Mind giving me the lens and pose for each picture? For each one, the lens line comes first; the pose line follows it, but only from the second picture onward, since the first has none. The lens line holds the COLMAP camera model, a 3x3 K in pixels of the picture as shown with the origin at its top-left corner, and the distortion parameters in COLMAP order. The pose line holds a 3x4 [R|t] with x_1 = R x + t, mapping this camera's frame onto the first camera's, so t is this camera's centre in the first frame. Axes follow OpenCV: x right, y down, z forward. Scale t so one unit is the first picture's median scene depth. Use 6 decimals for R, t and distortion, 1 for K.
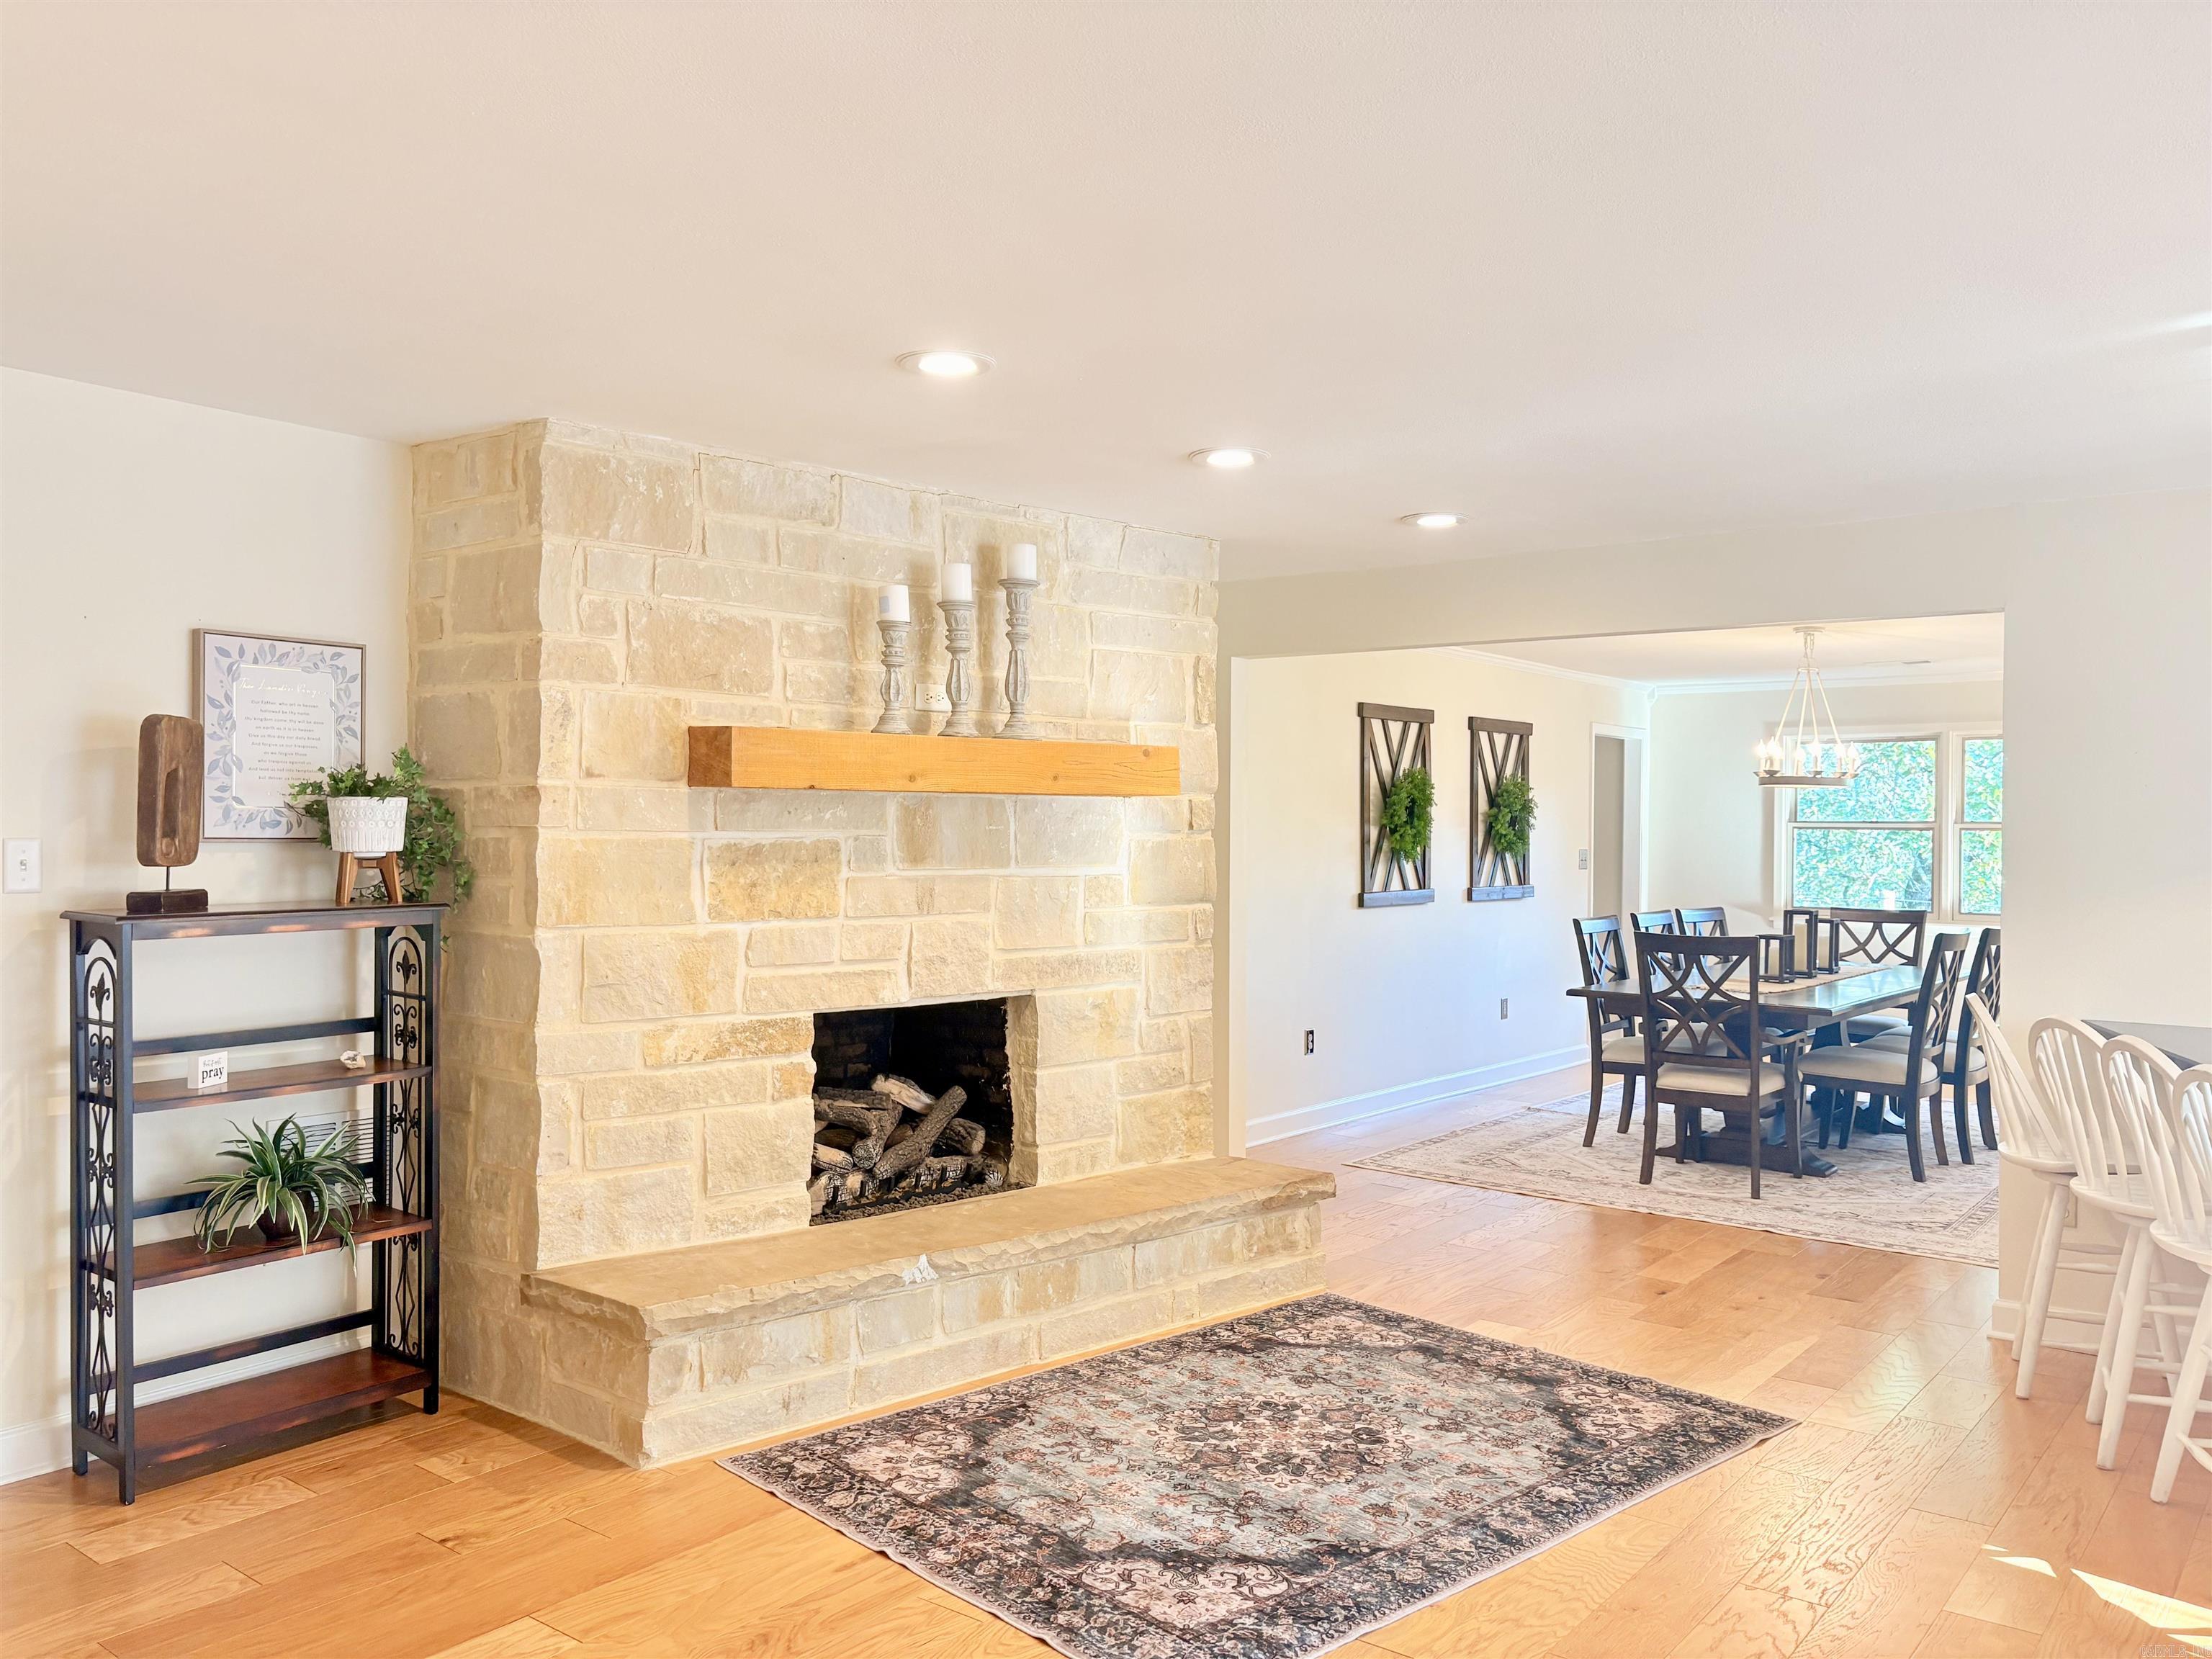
lens RADIAL K [[1679.8, 0, 1106.0], [0, 1679.8, 829.5], [0, 0, 1]] dist [0.024127, -0.040689]
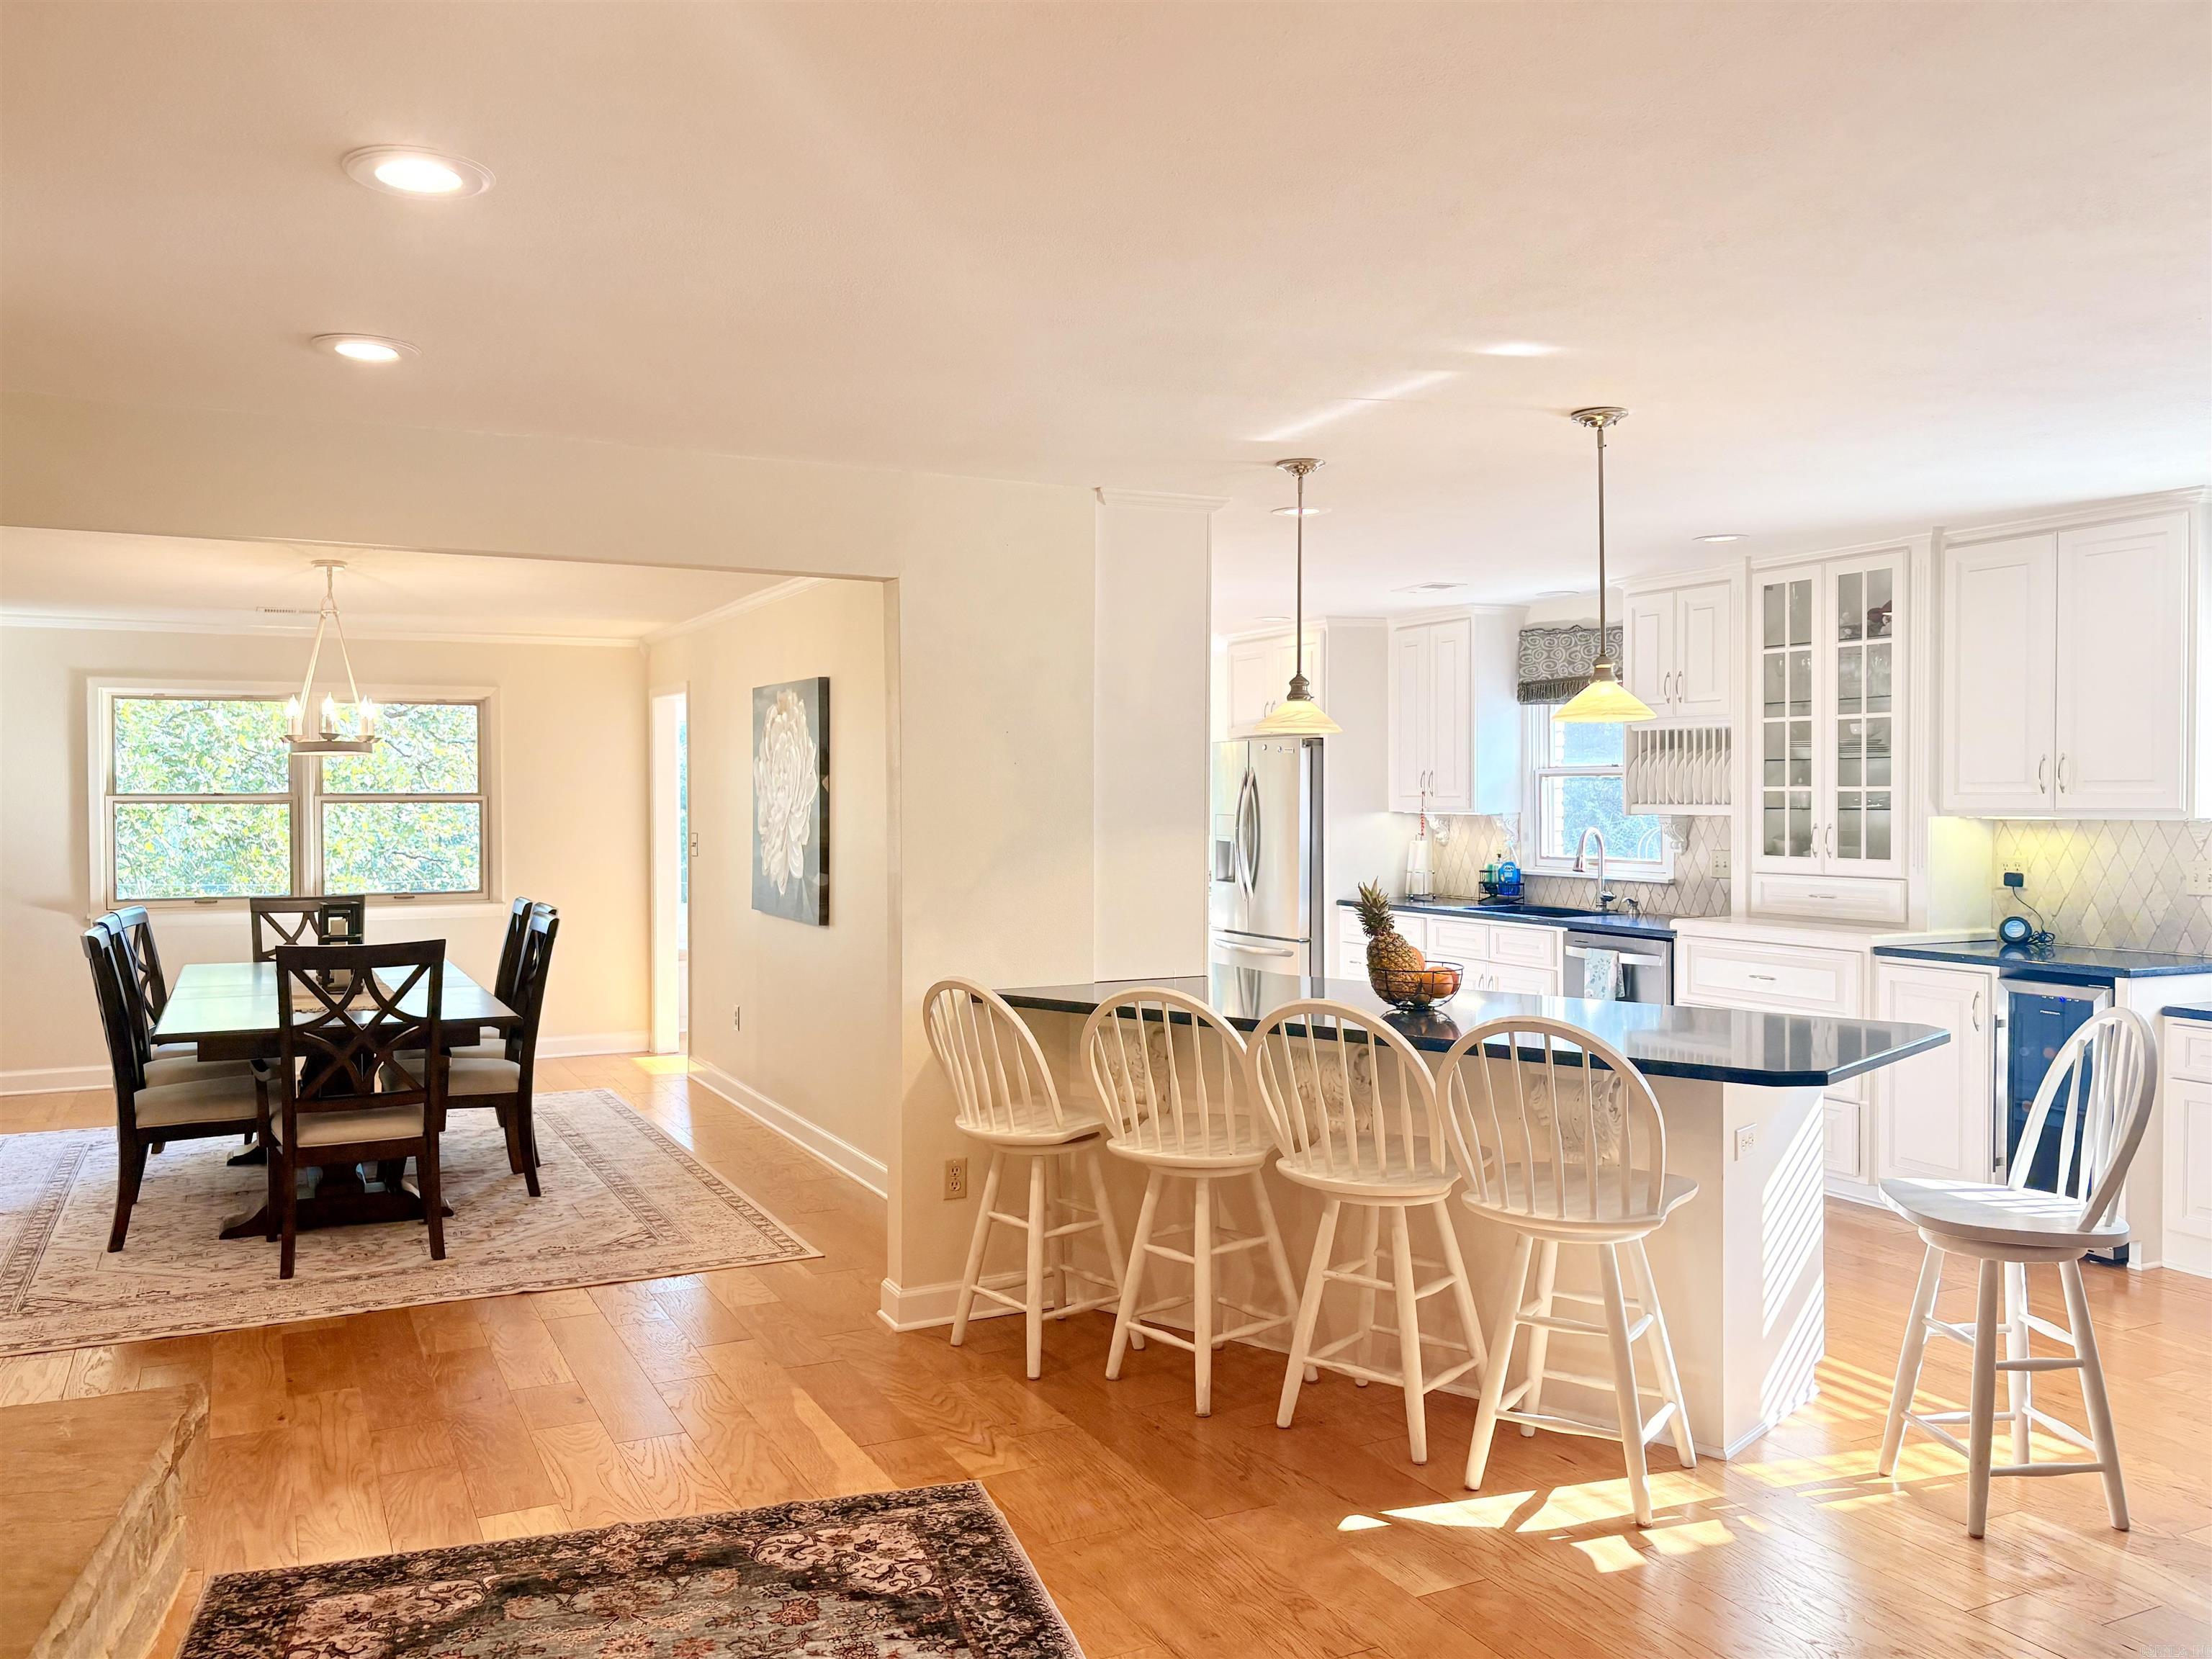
lens RADIAL K [[1740.3, 0, 1106.0], [0, 1740.3, 829.5], [0, 0, 1]] dist [0.006029, 0.006320]
pose [[0.421541, -0.024250, 0.906485, -0.343482], [0.006139, 0.999696, 0.023889, -0.011158], [-0.906789, -0.004505, 0.421562, 0.500586]]
